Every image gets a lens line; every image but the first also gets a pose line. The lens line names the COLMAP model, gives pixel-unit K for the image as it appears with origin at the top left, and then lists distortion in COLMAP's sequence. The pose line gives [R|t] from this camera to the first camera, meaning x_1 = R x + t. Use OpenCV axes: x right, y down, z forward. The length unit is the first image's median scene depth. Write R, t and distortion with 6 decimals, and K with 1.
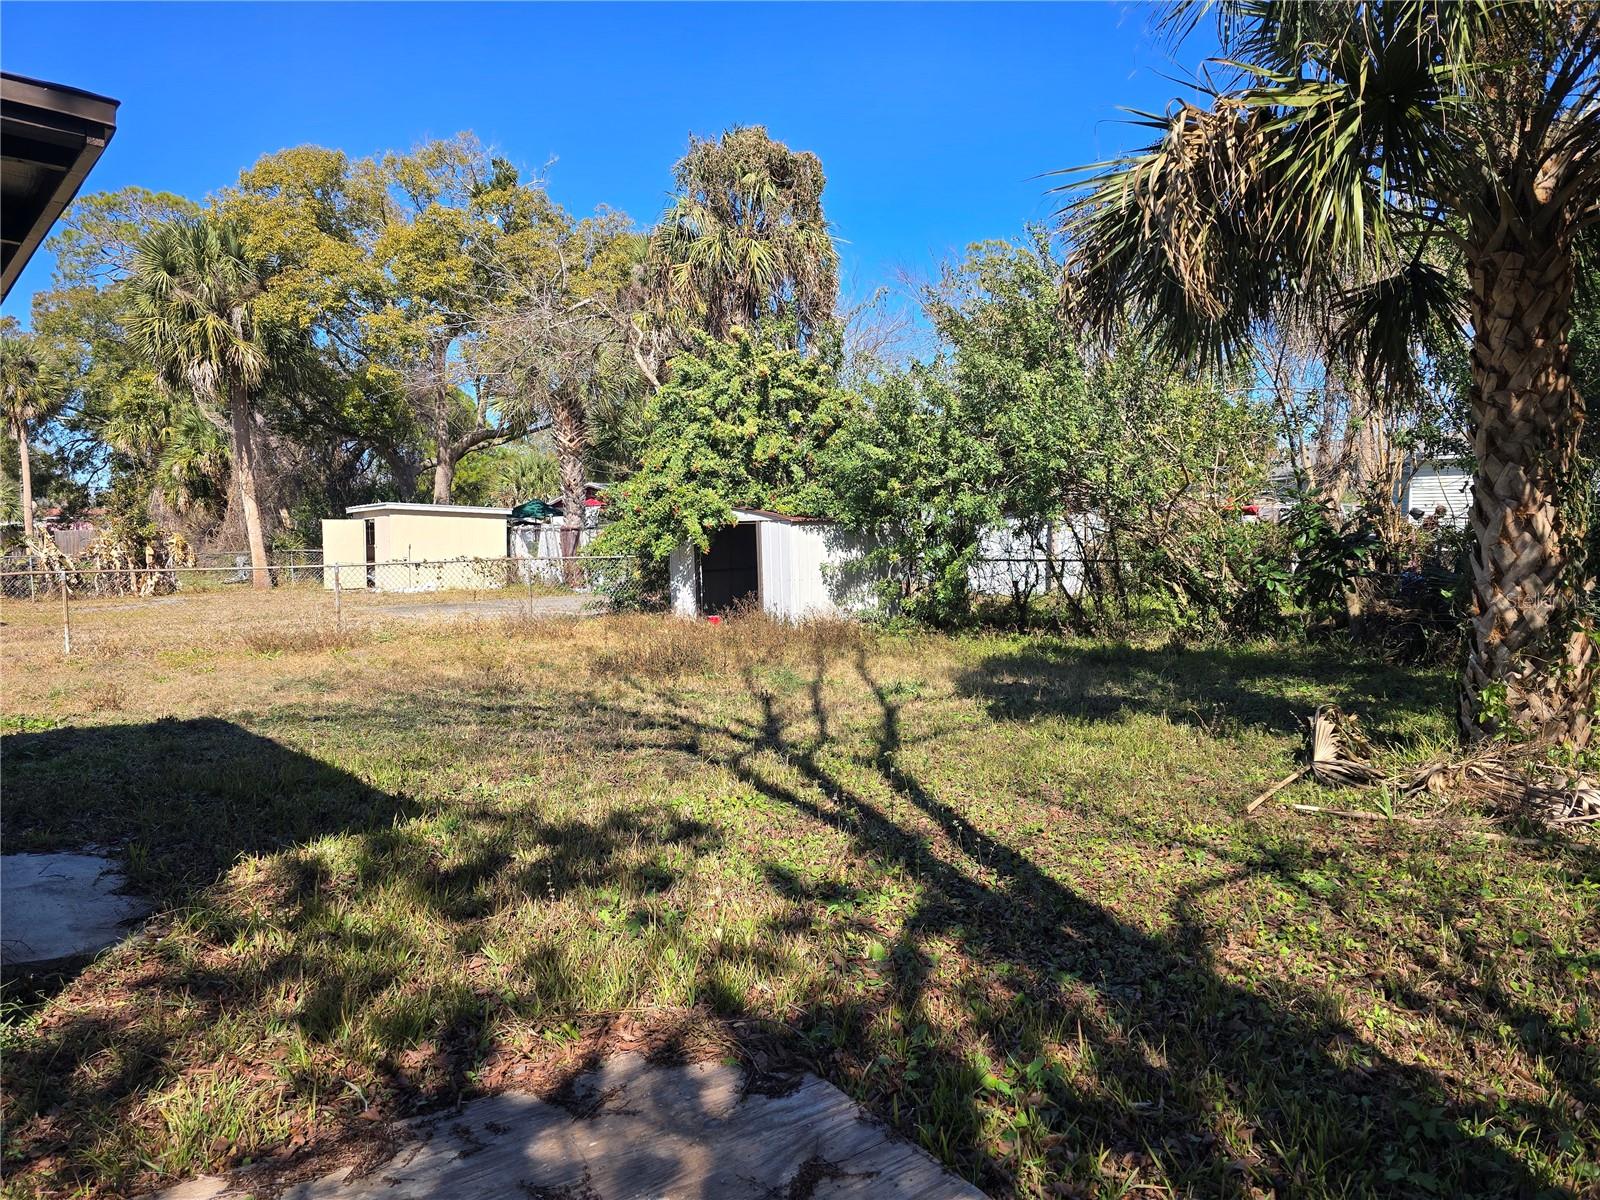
lens RADIAL K [[1062.7, 0, 800.0], [0, 1062.7, 600.0], [0, 0, 1]] dist [0.050977, -0.000393]
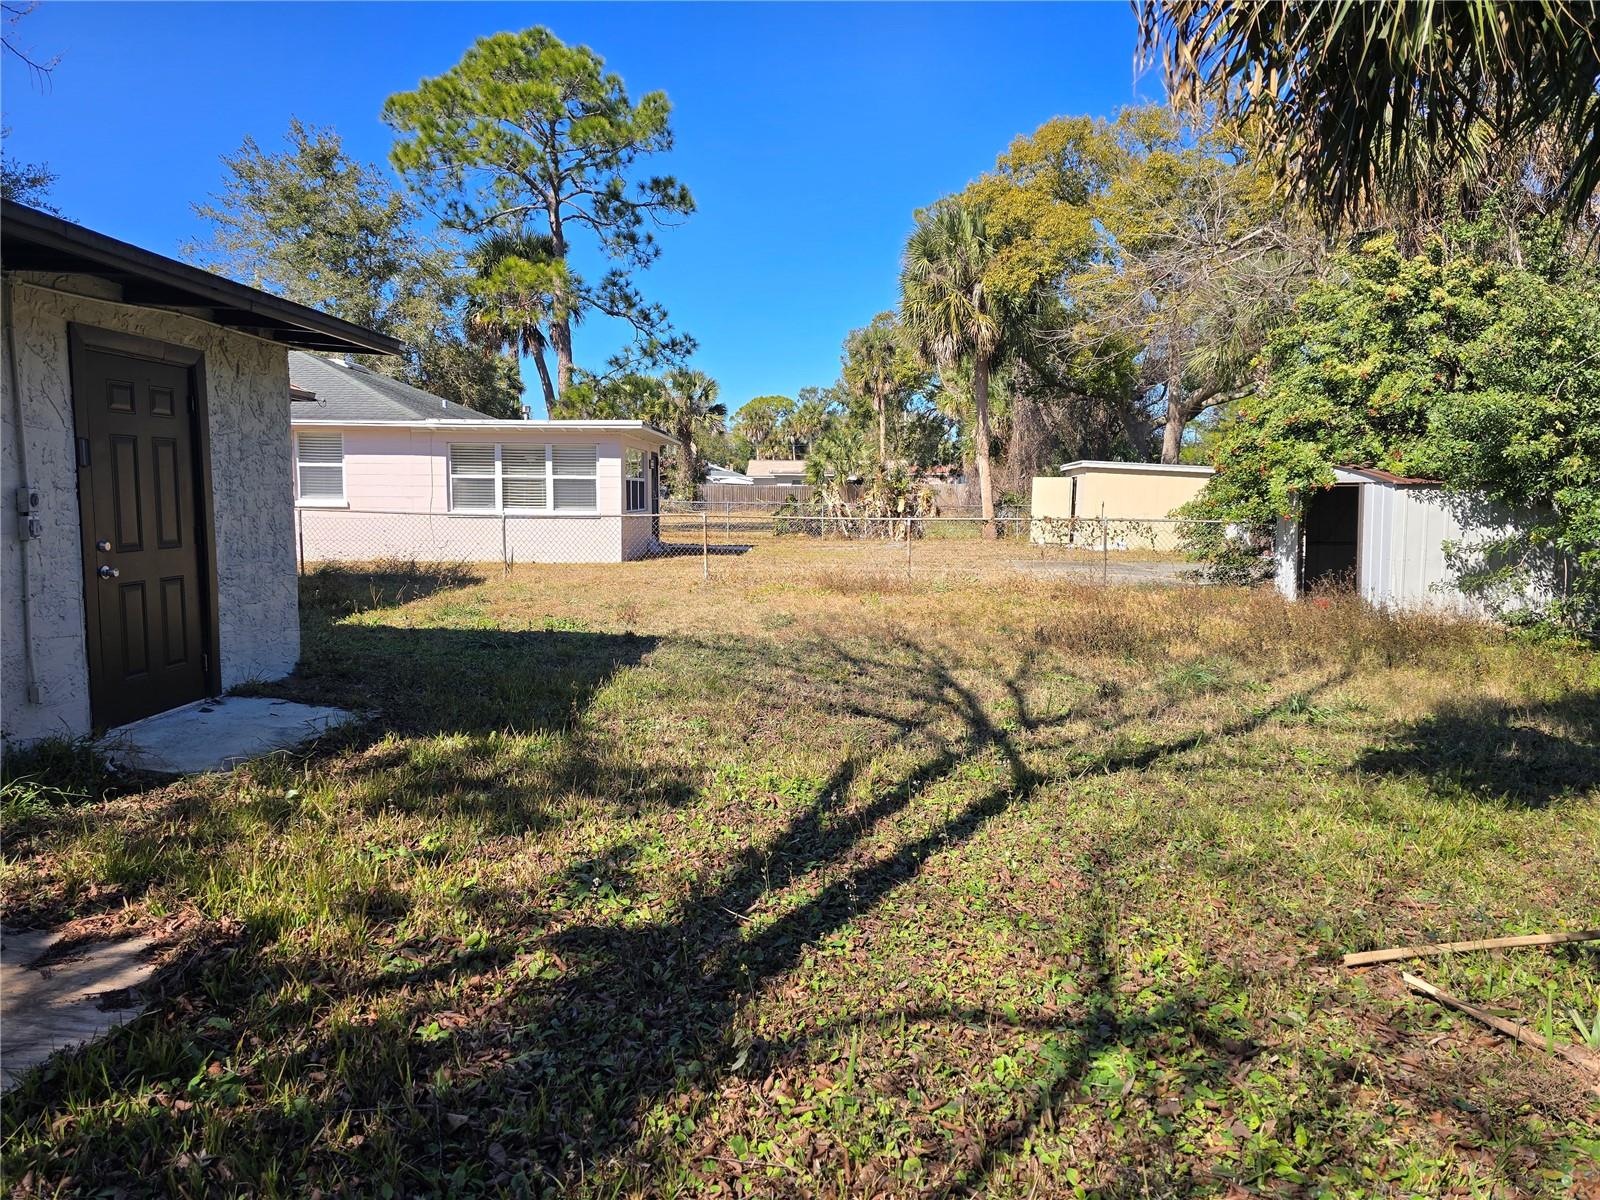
lens RADIAL K [[1079.0, 0, 802.9], [0, 1079.0, 582.4], [0, 0, 1]] dist [0.081276, -0.081053]
pose [[0.743002, 0.080153, -0.664472, 0.110487], [-0.066766, 0.996727, 0.045574, -0.005321], [0.665951, 0.010503, 0.745922, 0.059536]]
